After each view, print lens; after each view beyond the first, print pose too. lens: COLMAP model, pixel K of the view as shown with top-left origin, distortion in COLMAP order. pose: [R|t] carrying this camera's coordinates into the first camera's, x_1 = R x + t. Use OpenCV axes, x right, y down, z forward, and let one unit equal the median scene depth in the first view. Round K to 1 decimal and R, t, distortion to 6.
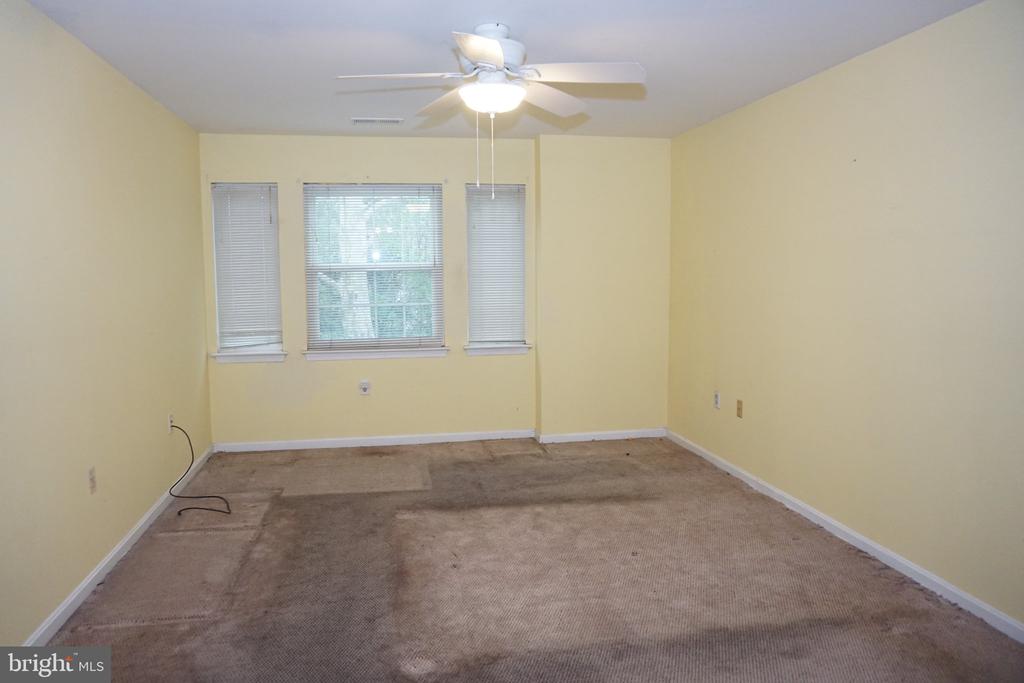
lens RADIAL K [[690.4, 0, 503.4], [0, 690.4, 338.7], [0, 0, 1]] dist [-0.062891, 0.029005]
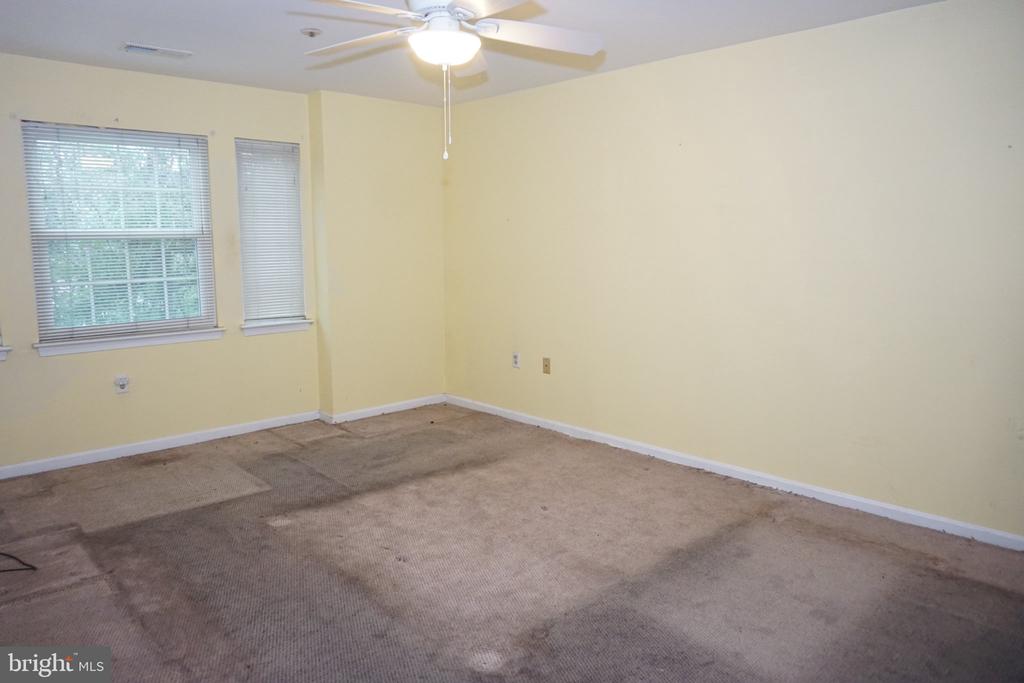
lens RADIAL K [[690.4, 0, 504.8], [0, 690.4, 335.8], [0, 0, 1]] dist [-0.062891, 0.029005]
pose [[0.839936, -0.068373, 0.538361, -0.313508], [0.048985, 0.997534, 0.050263, -0.004352], [-0.540470, -0.015846, 0.841214, 0.115372]]
